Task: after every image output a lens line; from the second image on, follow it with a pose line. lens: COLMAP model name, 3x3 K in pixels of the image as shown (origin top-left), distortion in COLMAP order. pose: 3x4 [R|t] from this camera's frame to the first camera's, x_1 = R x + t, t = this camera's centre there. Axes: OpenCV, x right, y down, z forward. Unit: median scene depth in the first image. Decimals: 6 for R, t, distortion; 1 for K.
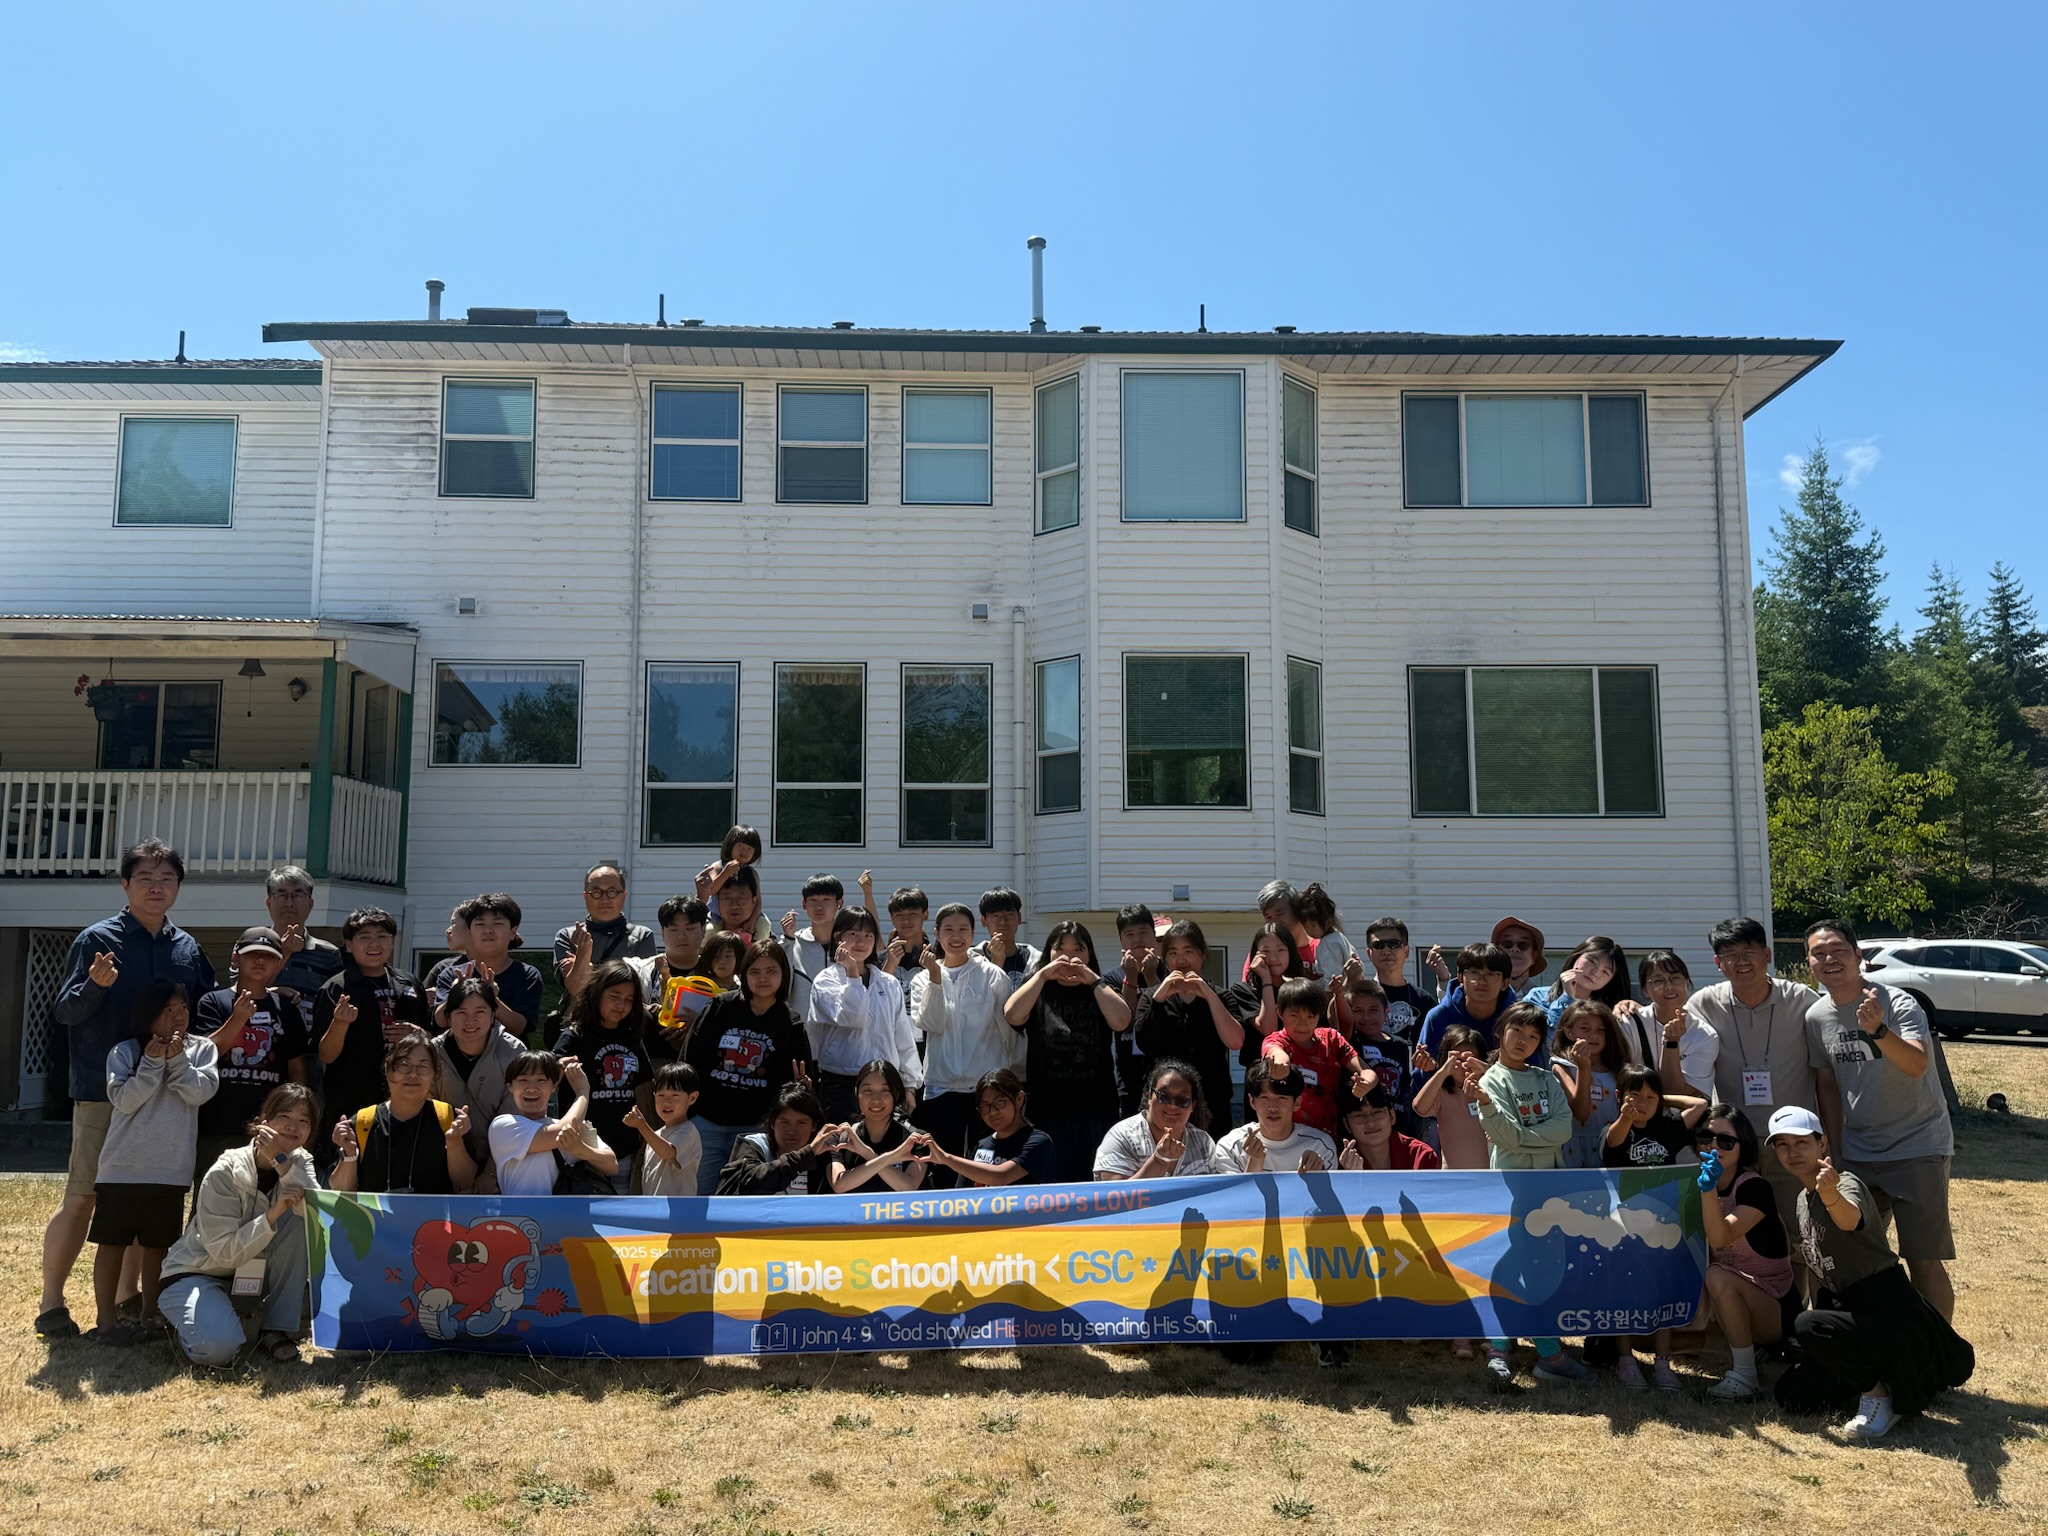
lens RADIAL K [[1726.7, 0, 1021.0], [0, 1726.7, 759.7], [0, 0, 1]] dist [-0.106988, -0.005560]
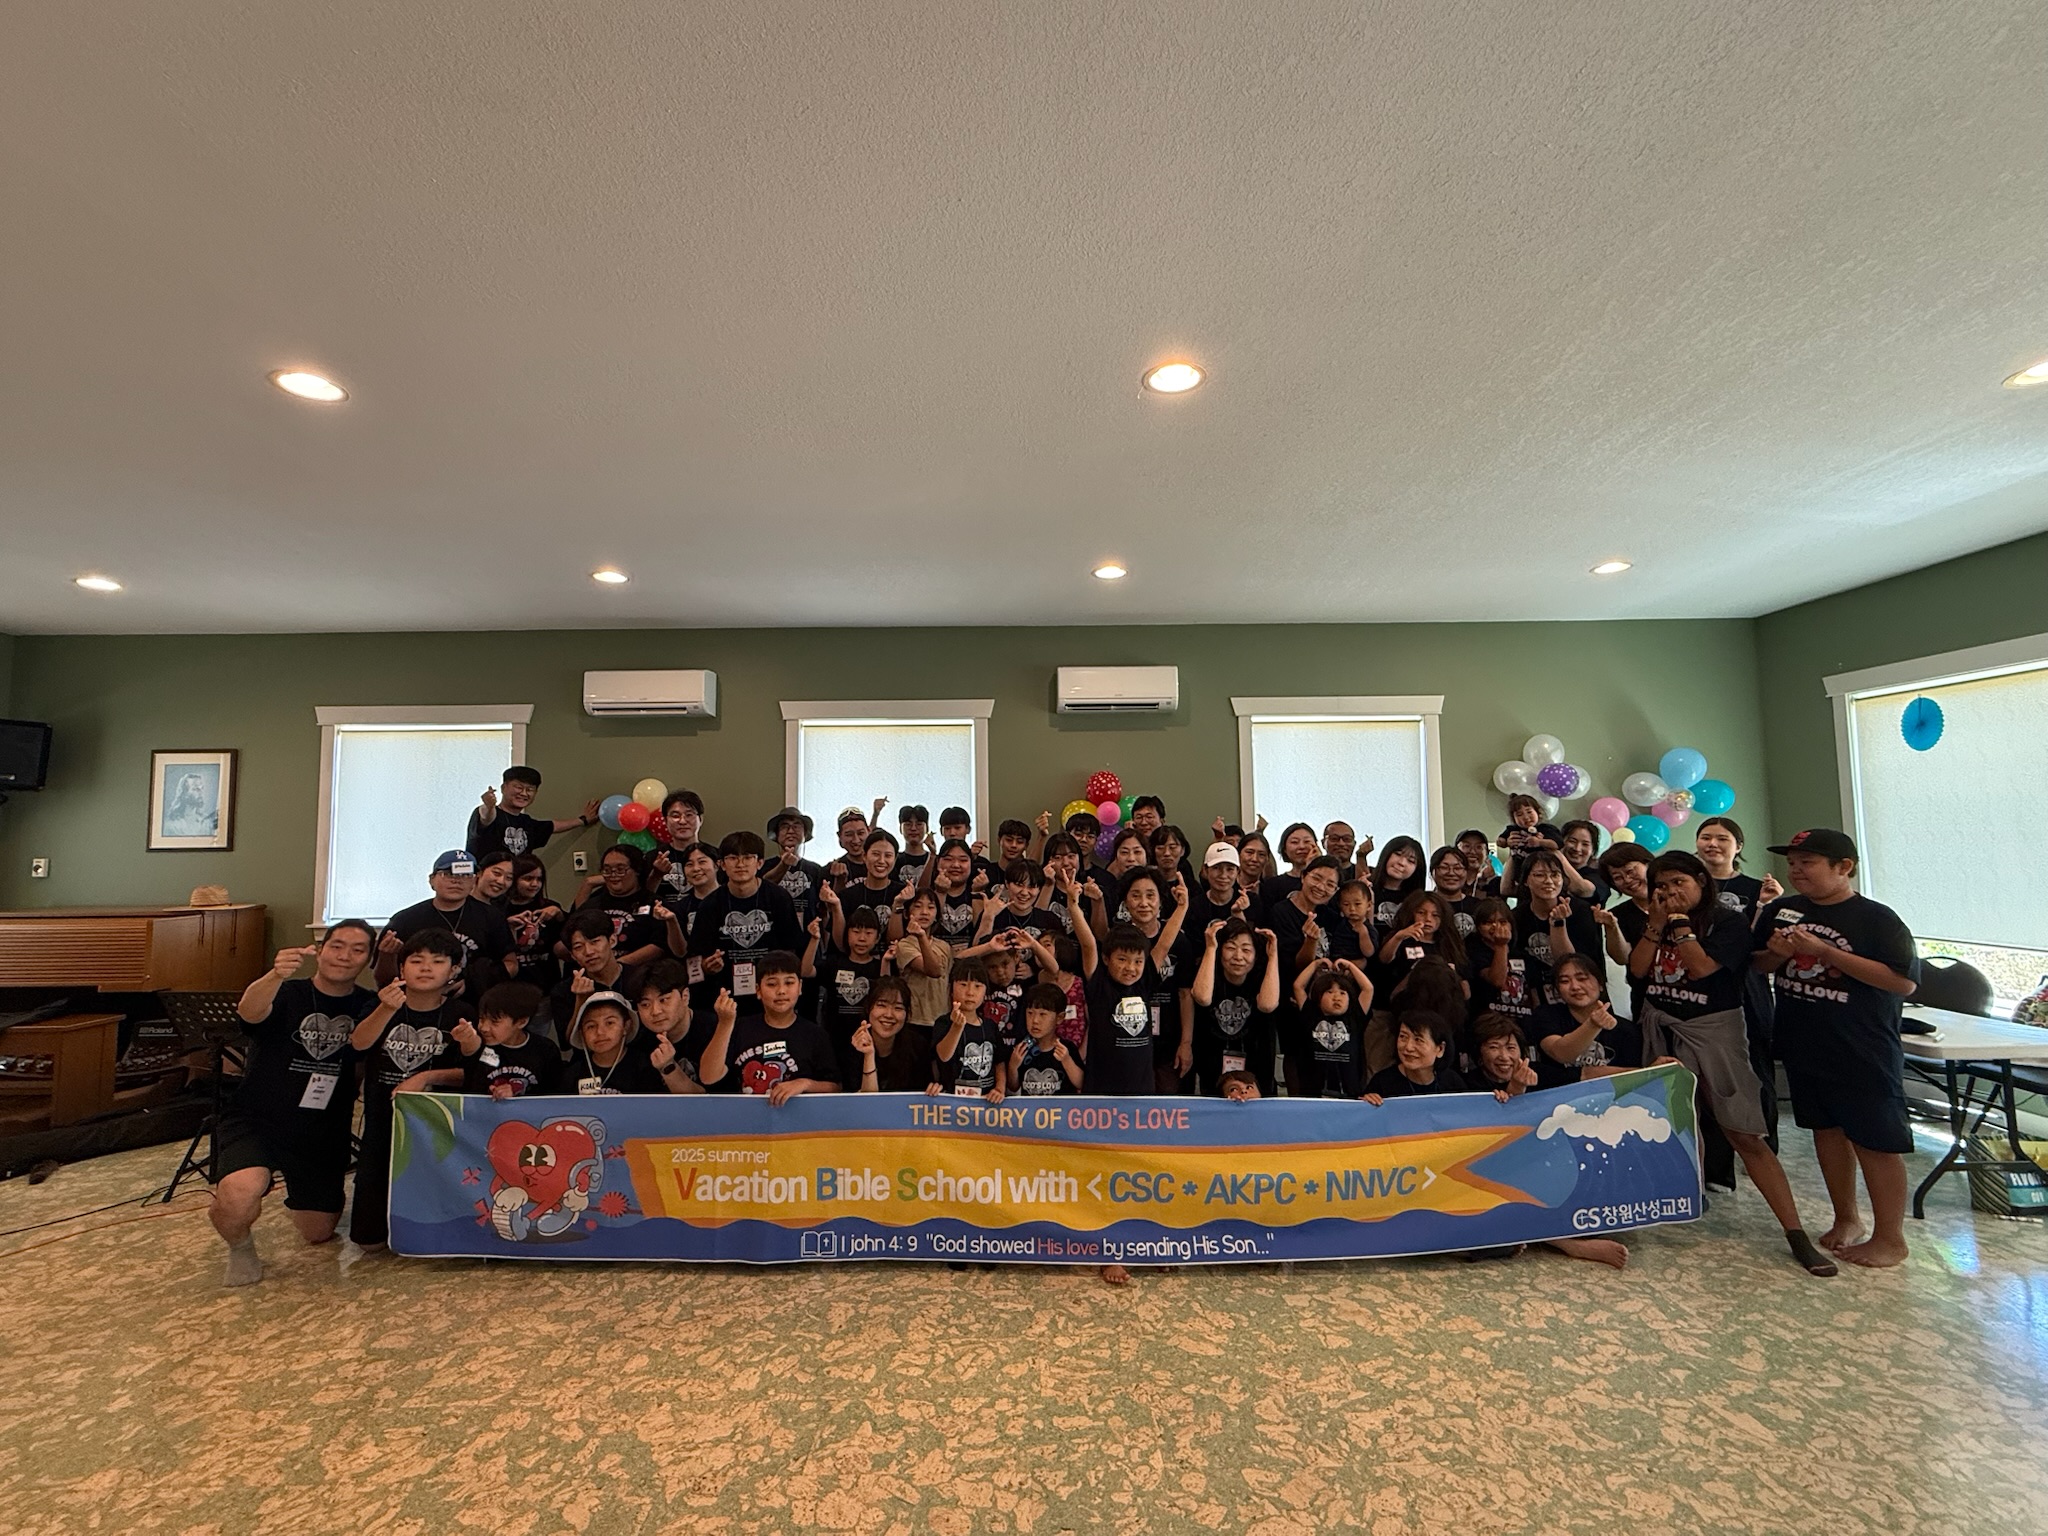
lens RADIAL K [[901.0, 0, 1029.3], [0, 901.0, 771.4], [0, 0, 1]] dist [0.000650, 0.000109]
pose [[0.998978, 0.002228, -0.045150, 0.003615], [0.000221, 0.998531, 0.054181, 0.022794], [0.045205, -0.054136, 0.997510, 0.474278]]
